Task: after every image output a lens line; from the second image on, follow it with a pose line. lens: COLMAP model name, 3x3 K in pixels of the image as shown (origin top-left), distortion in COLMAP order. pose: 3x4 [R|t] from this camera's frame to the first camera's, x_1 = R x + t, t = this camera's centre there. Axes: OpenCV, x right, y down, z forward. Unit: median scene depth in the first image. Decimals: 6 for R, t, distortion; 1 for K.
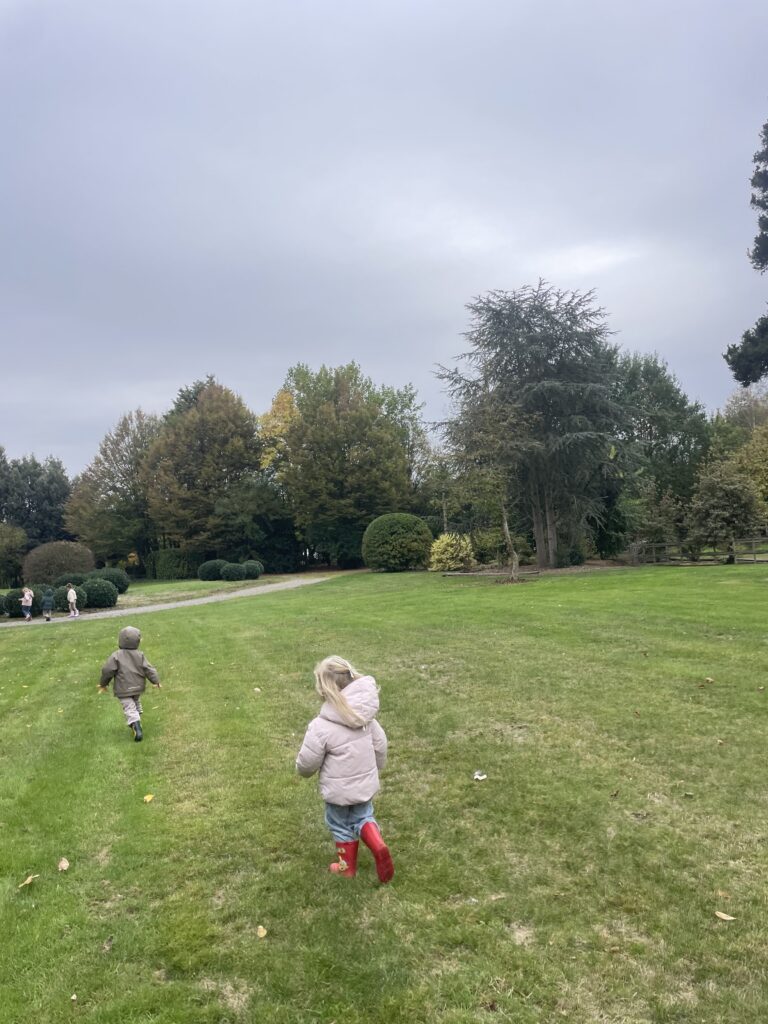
lens RADIAL K [[781.2, 0, 384.0], [0, 781.2, 512.0], [0, 0, 1]] dist [0.088638, 0.000574]
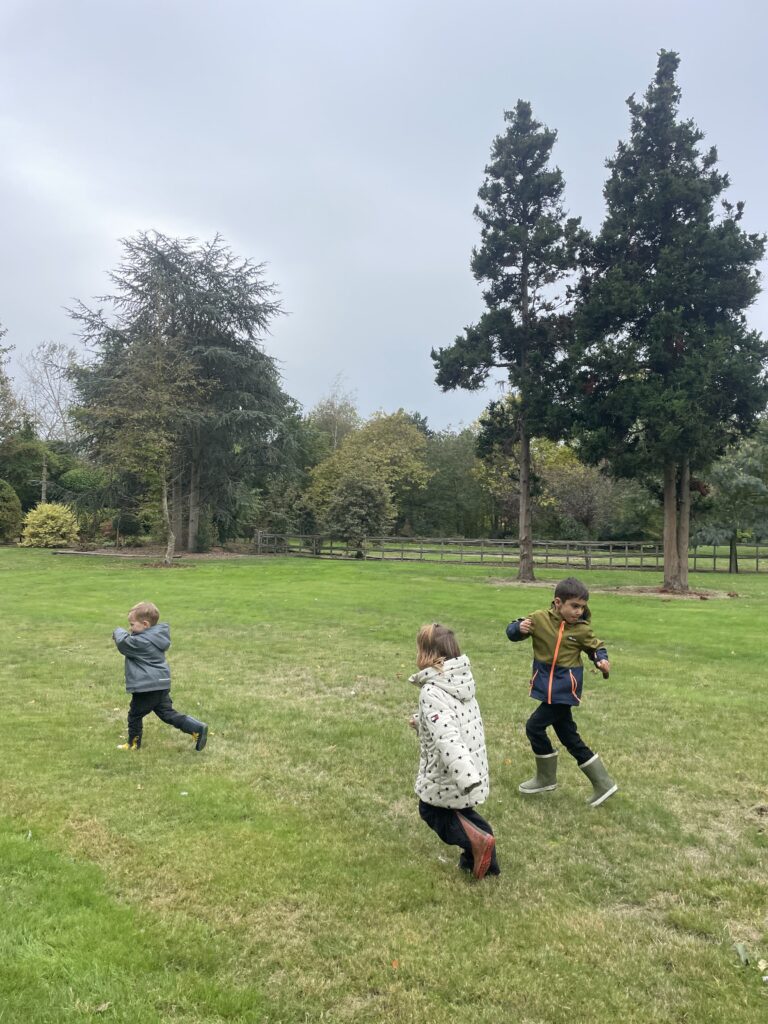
lens RADIAL K [[781.2, 0, 384.0], [0, 781.2, 512.0], [0, 0, 1]] dist [0.088638, 0.000574]
pose [[0.849586, 0.096010, 0.518639, -0.075299], [-0.105320, 0.994371, -0.011551, 0.011327], [-0.516828, -0.044809, 0.854916, 0.104735]]
